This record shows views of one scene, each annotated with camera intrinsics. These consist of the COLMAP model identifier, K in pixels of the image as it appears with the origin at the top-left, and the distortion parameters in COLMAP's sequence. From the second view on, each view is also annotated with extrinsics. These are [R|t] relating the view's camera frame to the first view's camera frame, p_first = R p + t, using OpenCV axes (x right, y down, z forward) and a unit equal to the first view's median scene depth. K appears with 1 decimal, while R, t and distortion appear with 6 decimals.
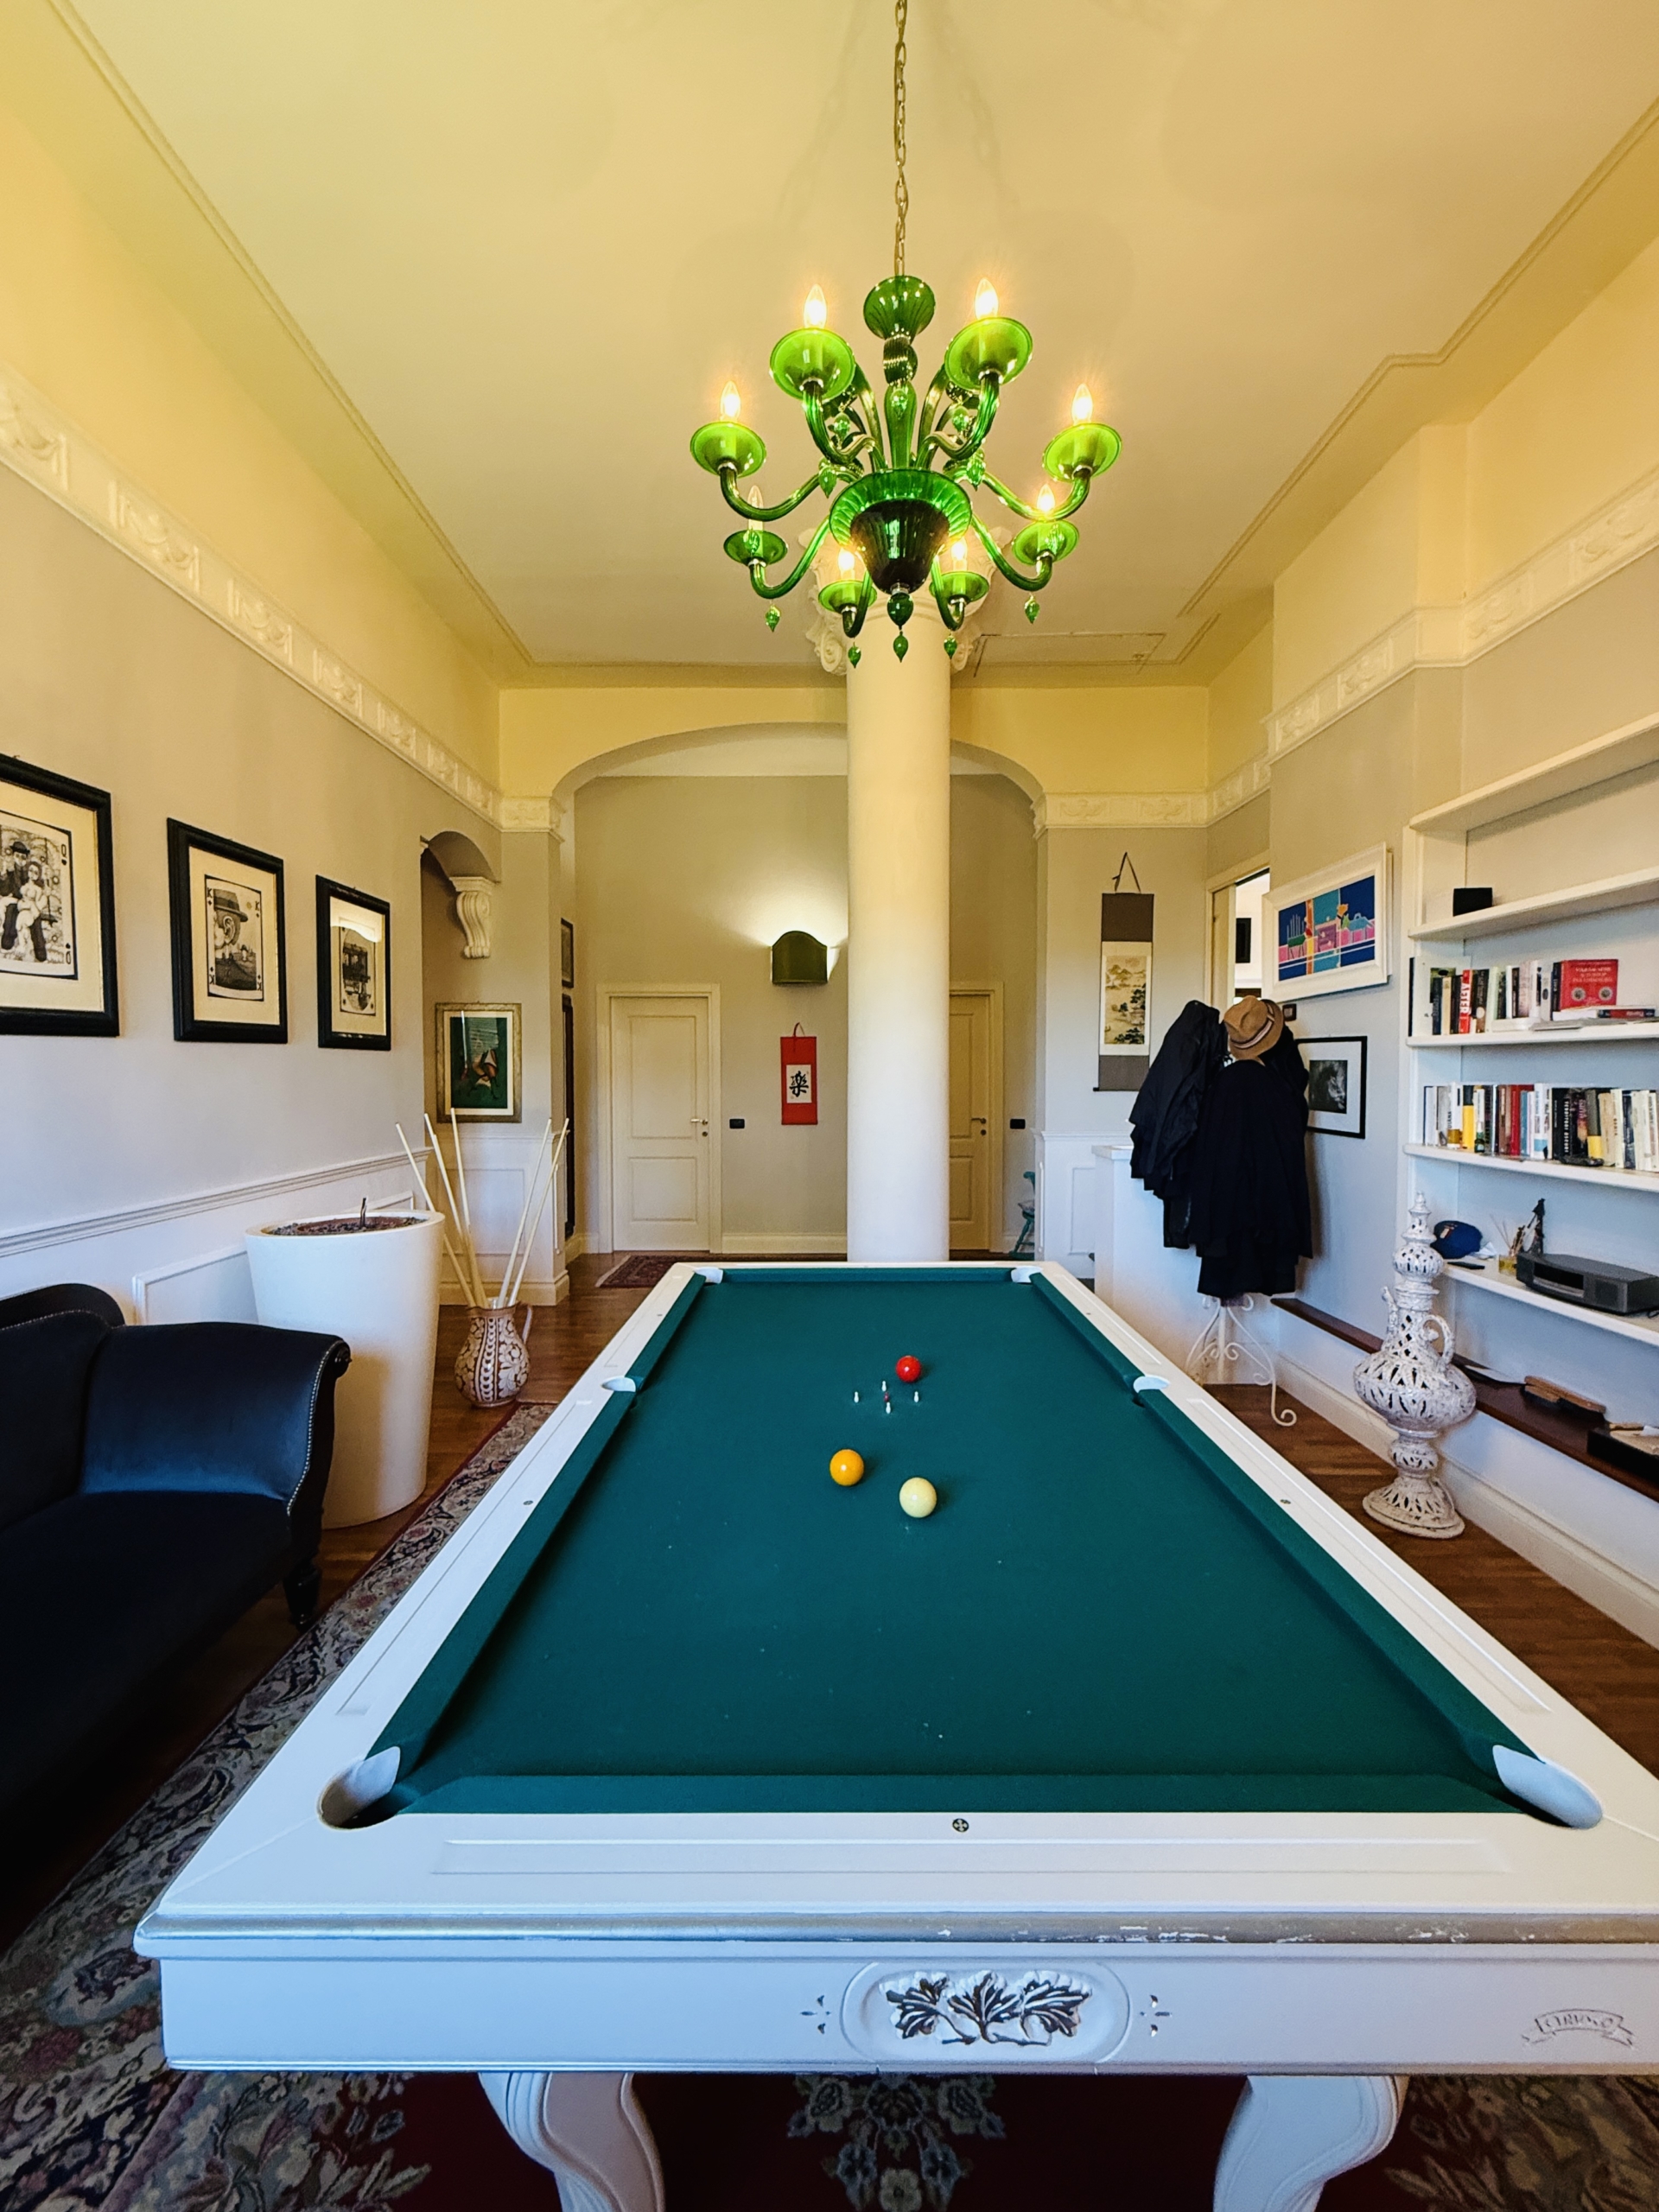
lens RADIAL K [[882.6, 0, 829.4], [0, 882.6, 1102.5], [0, 0, 1]] dist [-0.001315, 0.000402]
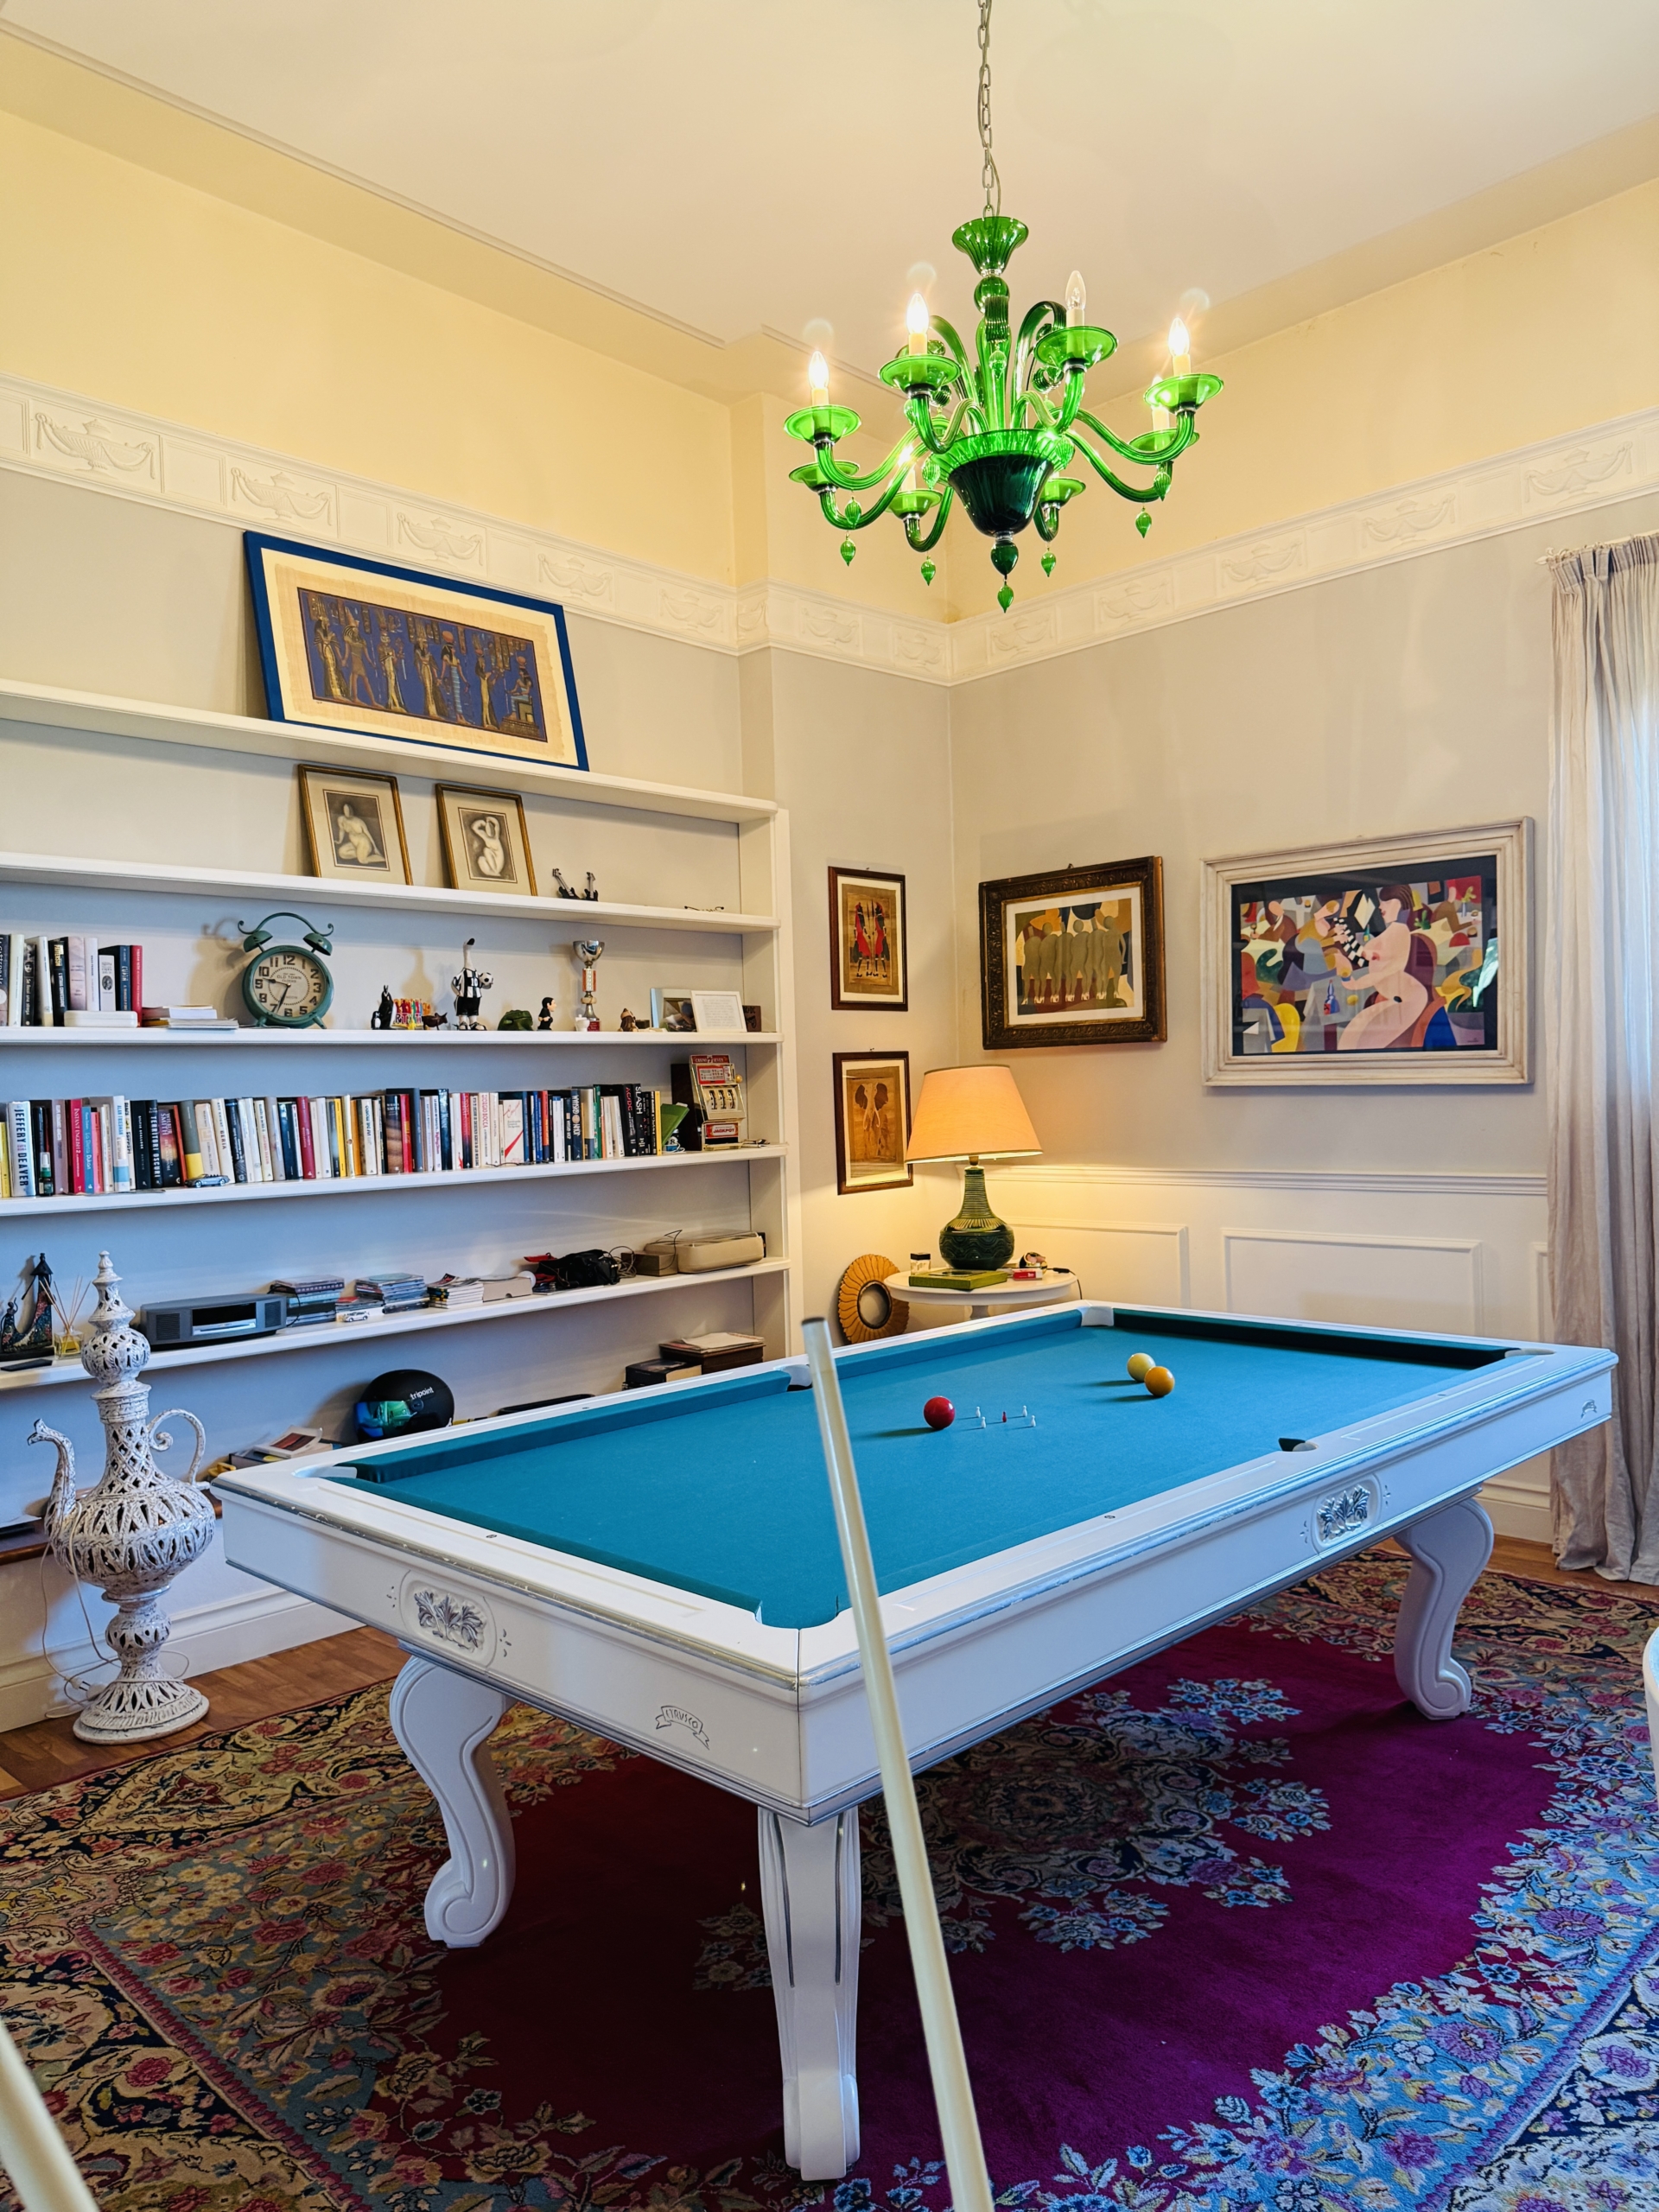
lens RADIAL K [[1566.2, 0, 828.5], [0, 1566.2, 1119.2], [0, 0, 1]] dist [0.045621, -0.056811]
pose [[-0.715024, 0.011572, 0.699004, -0.622142], [0.056980, 0.997501, 0.041772, -0.022892], [-0.696774, 0.069698, -0.713896, 1.537799]]
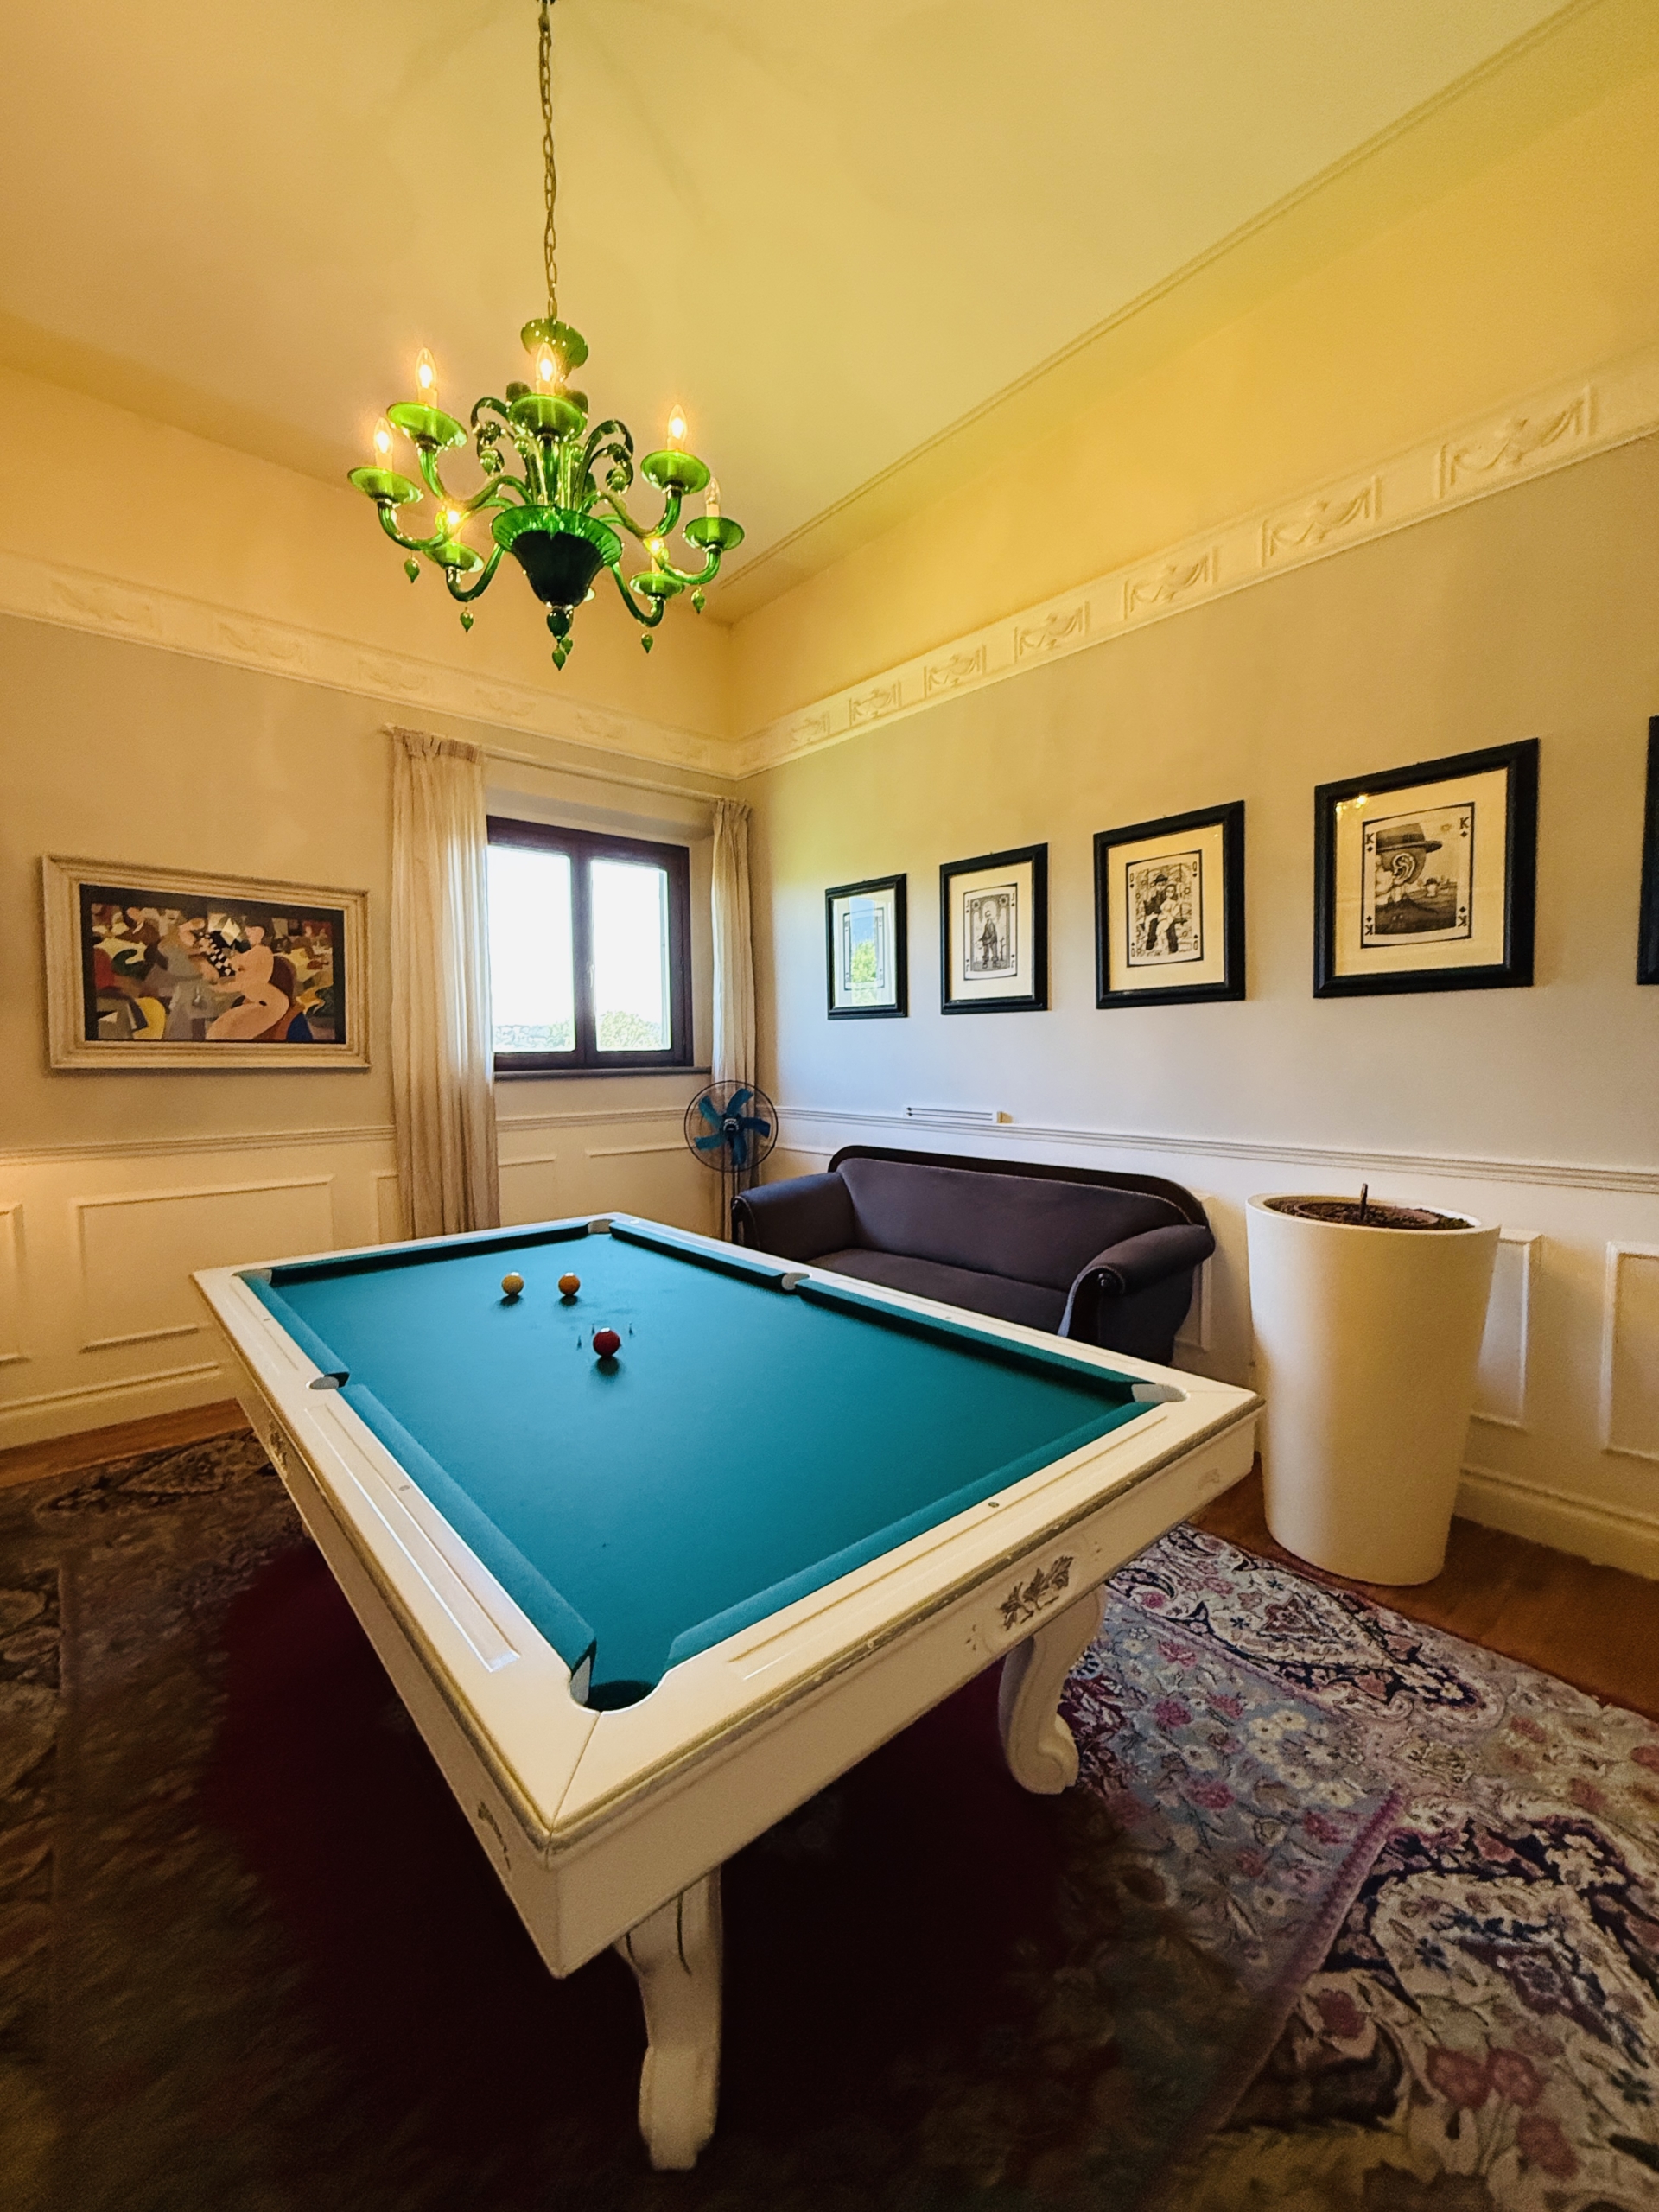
lens RADIAL K [[882.6, 0, 828.3], [0, 882.6, 1099.0], [0, 0, 1]] dist [-0.001315, 0.000402]
pose [[-0.748900, 0.049000, -0.660869, 0.389719], [-0.014453, 0.995818, 0.090214, -0.035321], [0.662526, 0.077113, -0.745059, 1.371975]]
